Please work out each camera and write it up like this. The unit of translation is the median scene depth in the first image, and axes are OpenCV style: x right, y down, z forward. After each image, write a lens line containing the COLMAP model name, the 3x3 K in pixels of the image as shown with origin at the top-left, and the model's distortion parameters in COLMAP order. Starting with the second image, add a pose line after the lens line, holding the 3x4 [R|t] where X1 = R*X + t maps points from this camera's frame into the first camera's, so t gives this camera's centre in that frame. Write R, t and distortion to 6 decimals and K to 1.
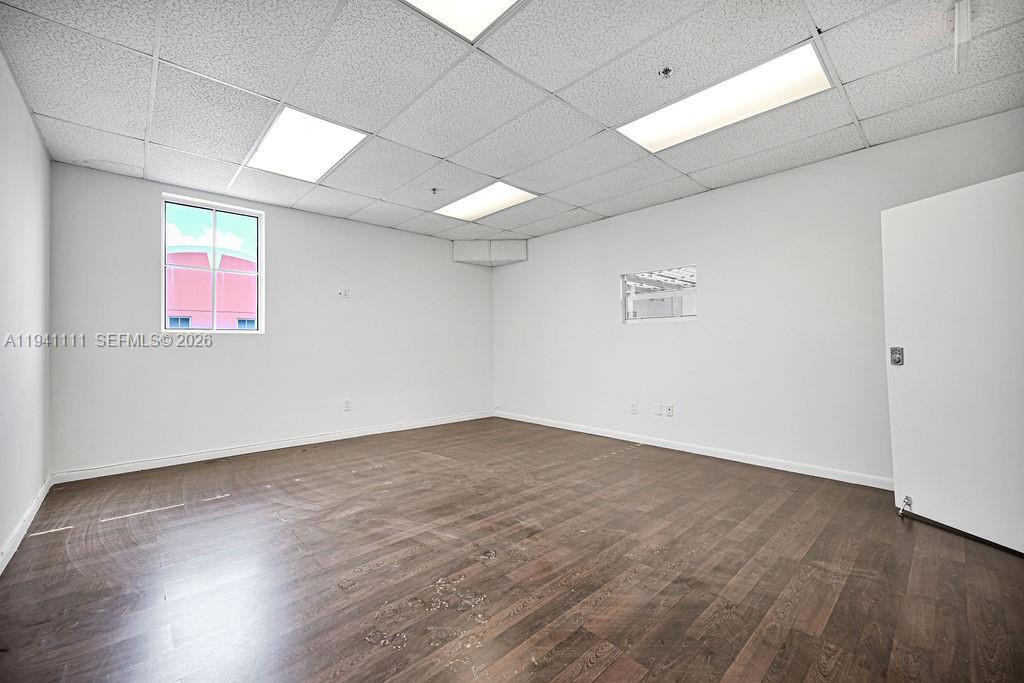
lens RADIAL K [[414.0, 0, 510.0], [0, 414.0, 341.9], [0, 0, 1]] dist [-0.003045, 0.001228]
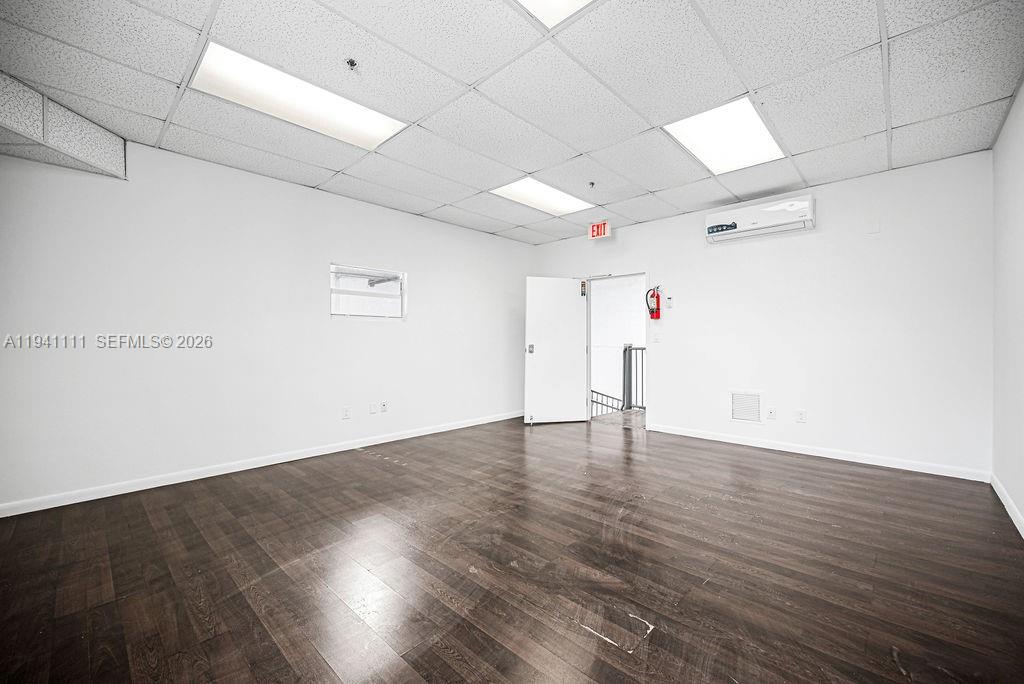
lens RADIAL K [[414.0, 0, 511.6], [0, 414.0, 344.9], [0, 0, 1]] dist [-0.003045, 0.001228]
pose [[-0.060608, -0.000422, 0.998162, -1.072954], [-0.004581, 0.999989, 0.000145, 0.013728], [-0.998151, -0.004564, -0.060609, 1.168880]]
